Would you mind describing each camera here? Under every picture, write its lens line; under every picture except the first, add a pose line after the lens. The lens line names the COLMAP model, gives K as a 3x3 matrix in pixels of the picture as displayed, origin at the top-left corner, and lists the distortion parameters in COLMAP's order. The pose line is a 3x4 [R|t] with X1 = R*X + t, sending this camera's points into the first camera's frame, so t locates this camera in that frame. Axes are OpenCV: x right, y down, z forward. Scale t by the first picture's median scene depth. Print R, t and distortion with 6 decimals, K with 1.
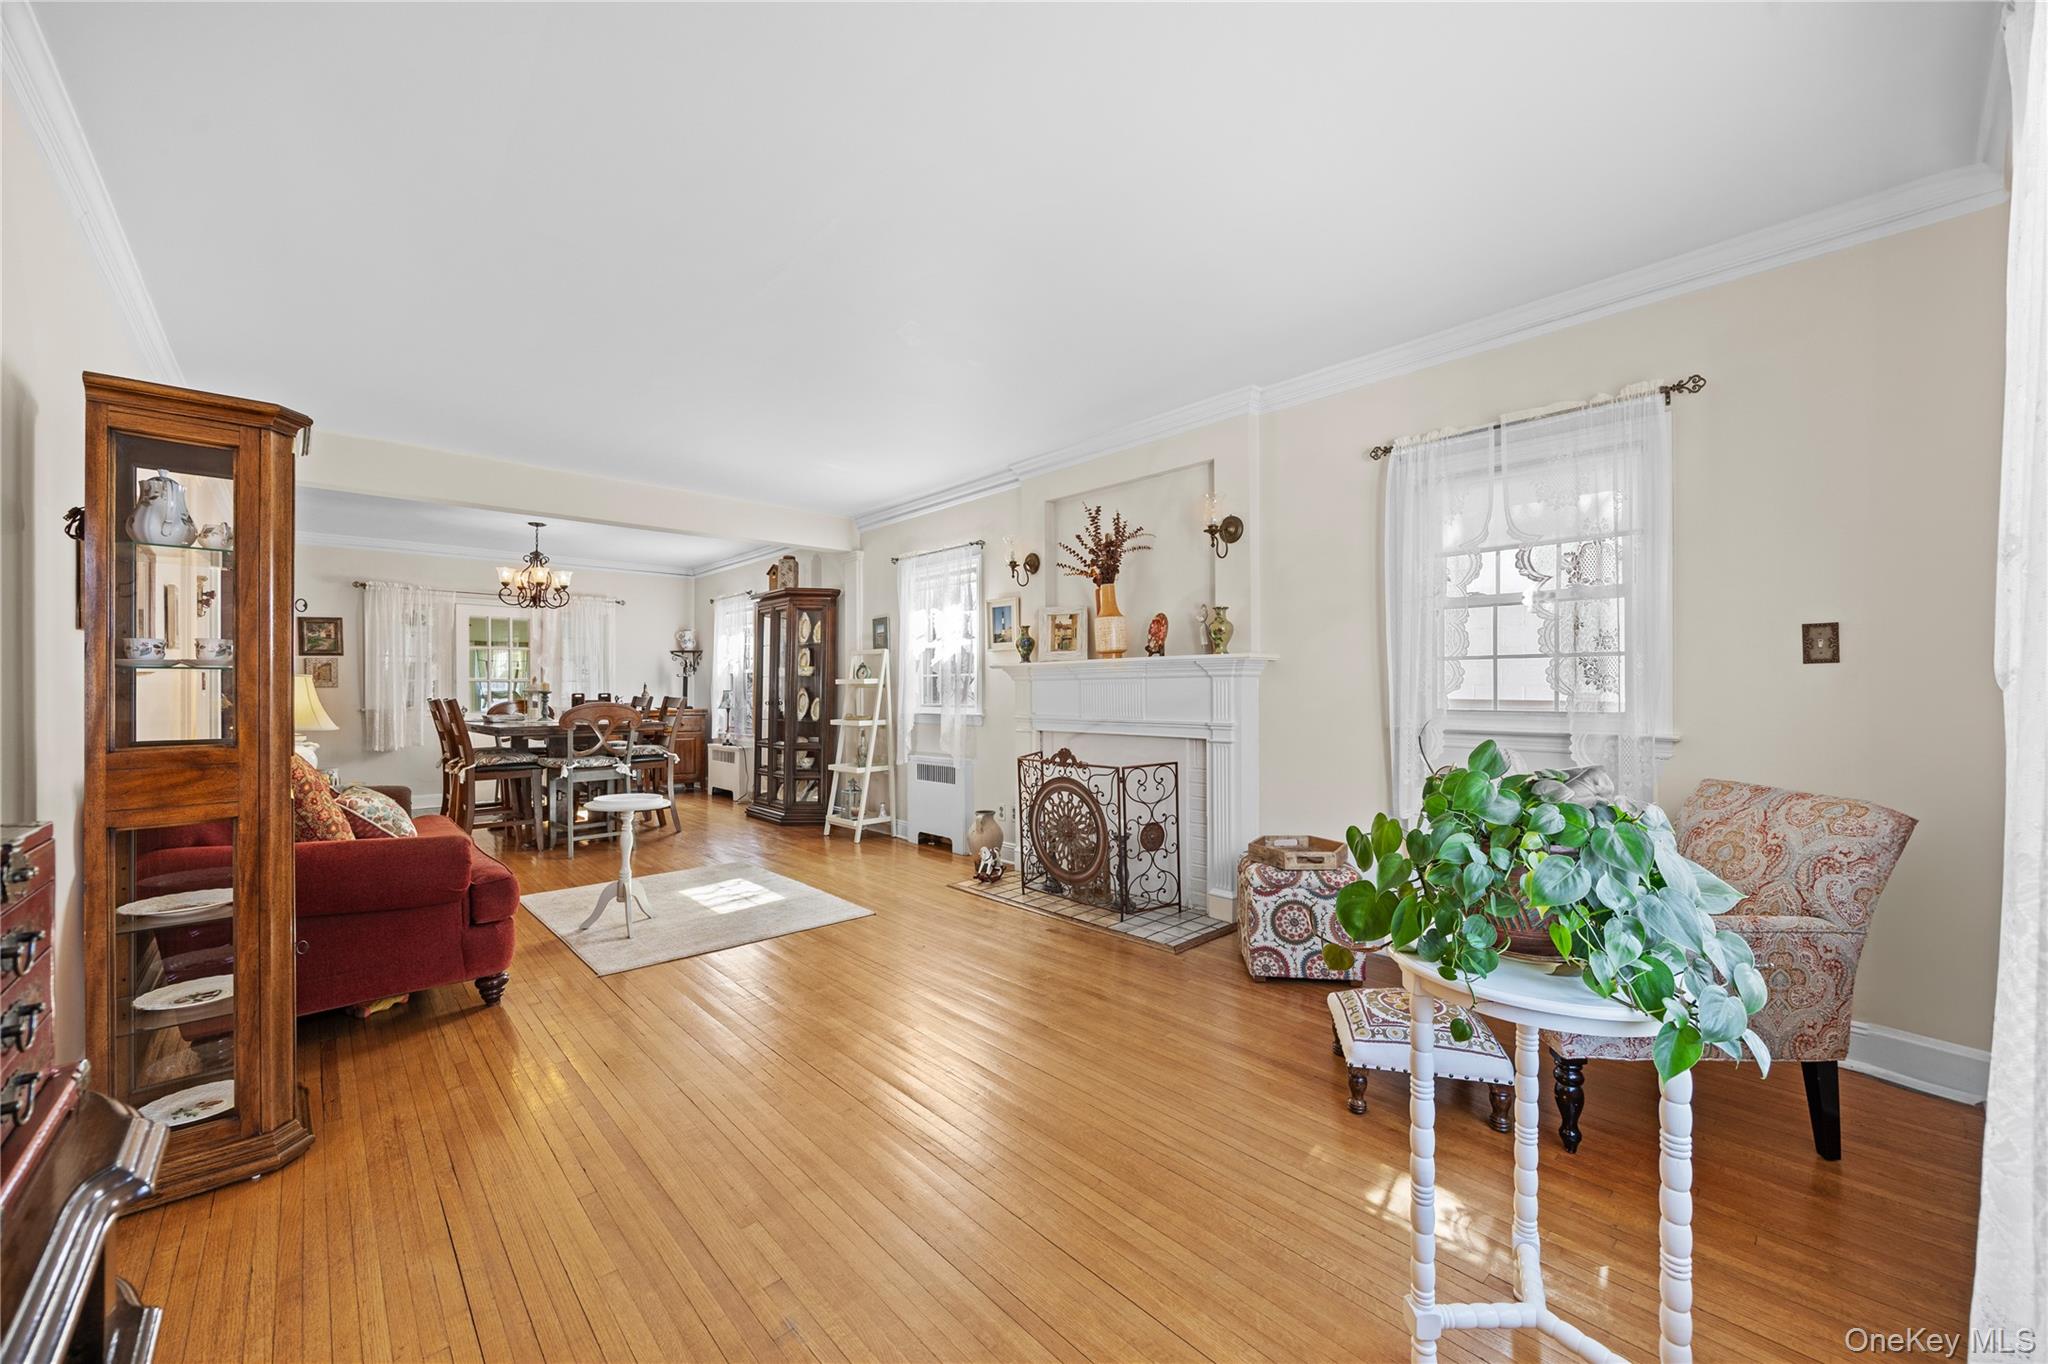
lens RADIAL K [[781.8, 0, 1029.5], [0, 781.8, 685.5], [0, 0, 1]] dist [-0.000840, -0.000072]
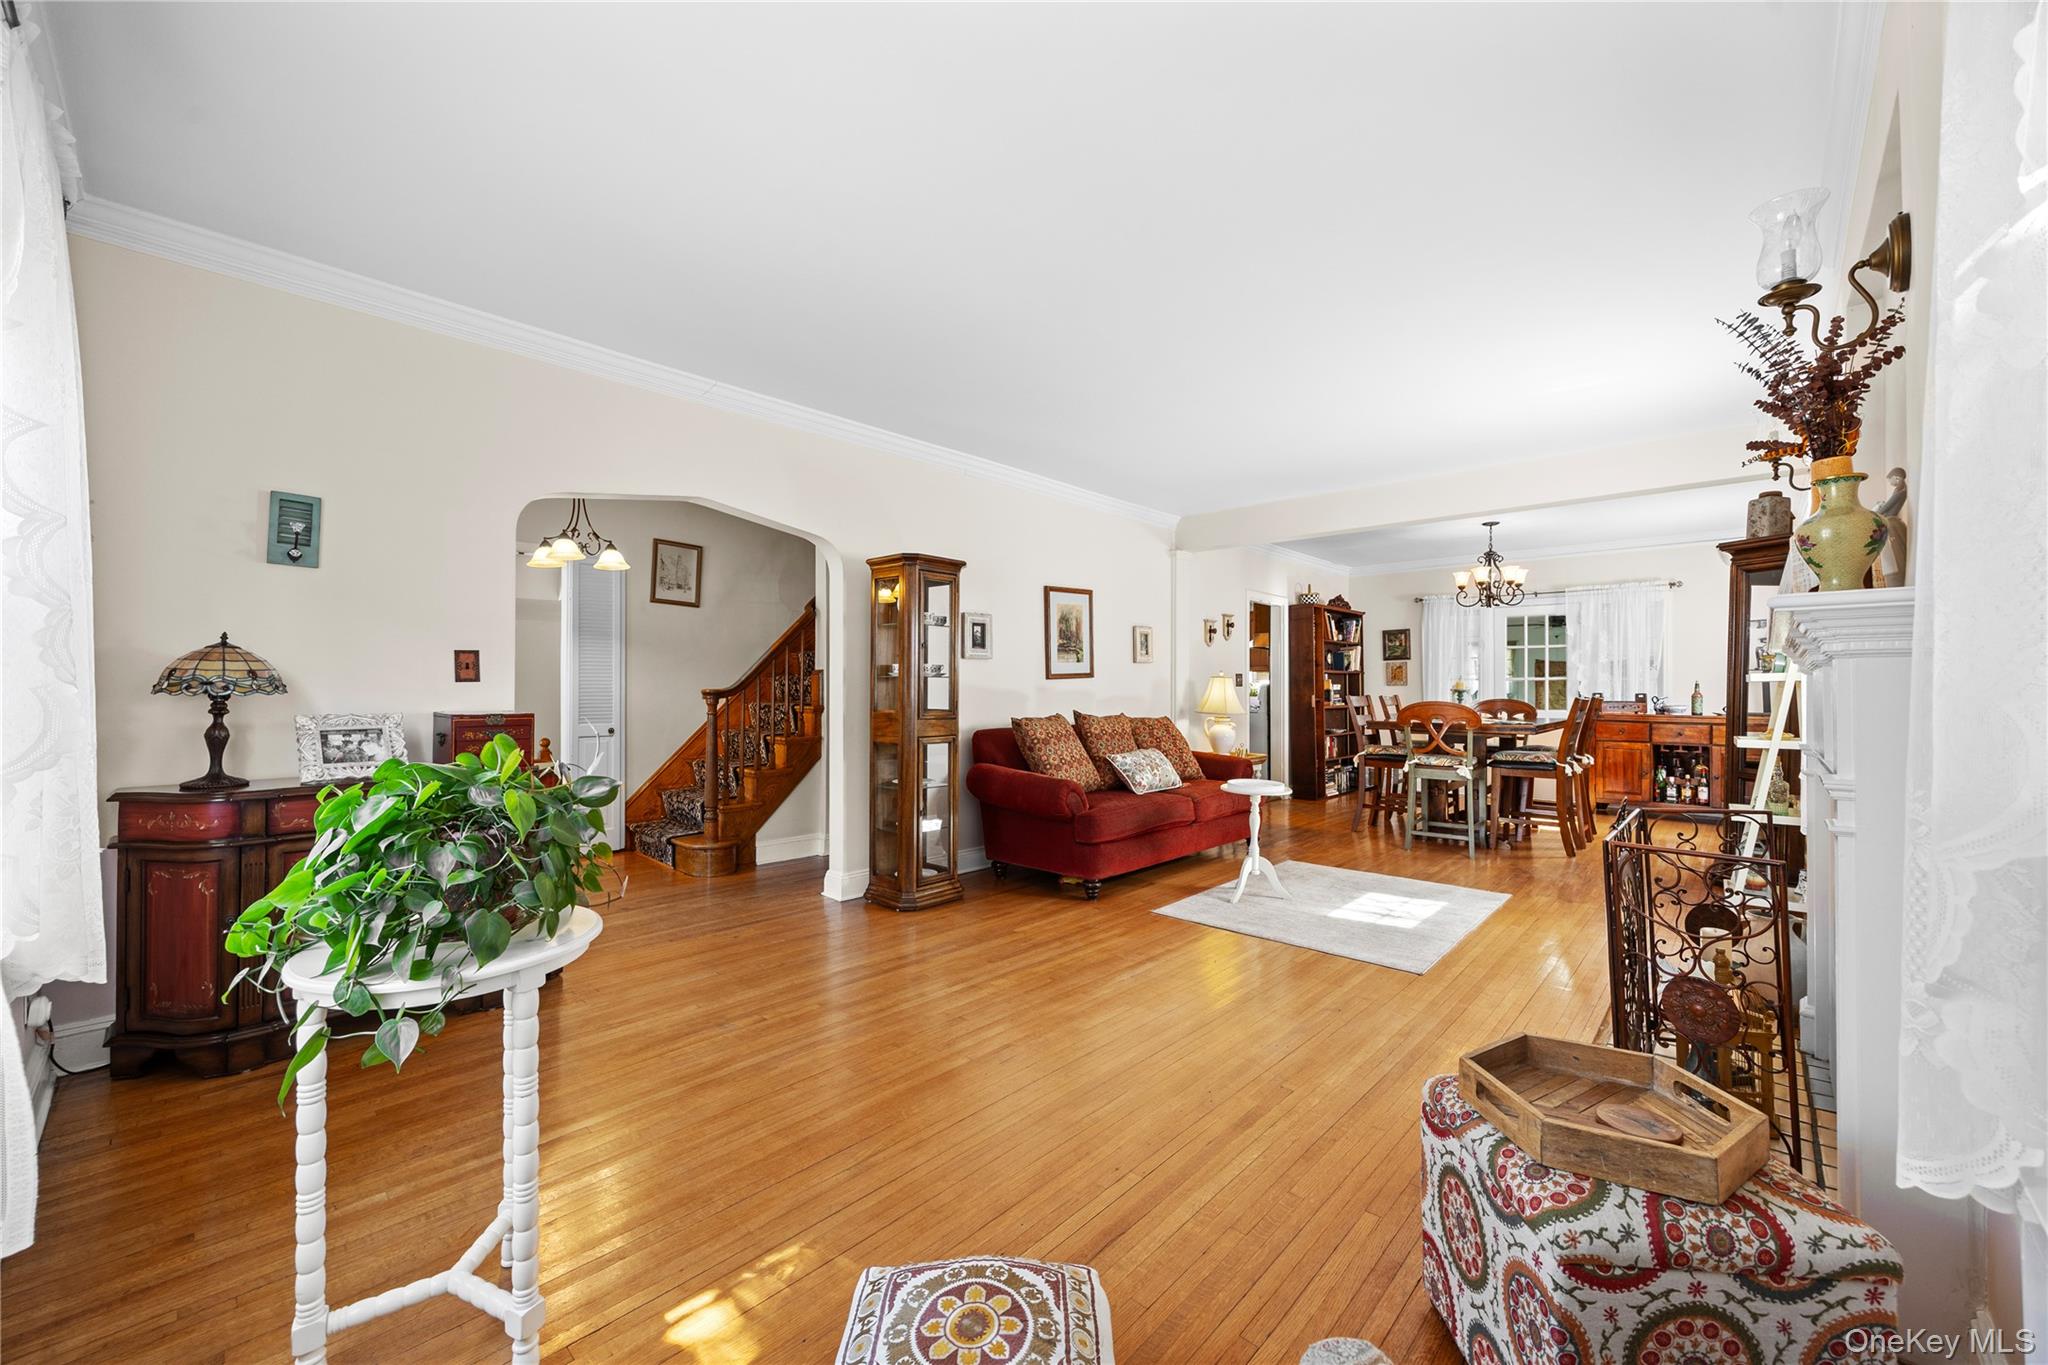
lens RADIAL K [[794.5, 0, 1023.3], [0, 794.5, 687.5], [0, 0, 1]] dist [0.000705, 0.000180]
pose [[0.077336, 0.005019, -0.996992, 0.345809], [-0.001093, 0.999987, 0.004950, -0.000049], [0.997004, 0.000707, 0.077340, 0.327255]]
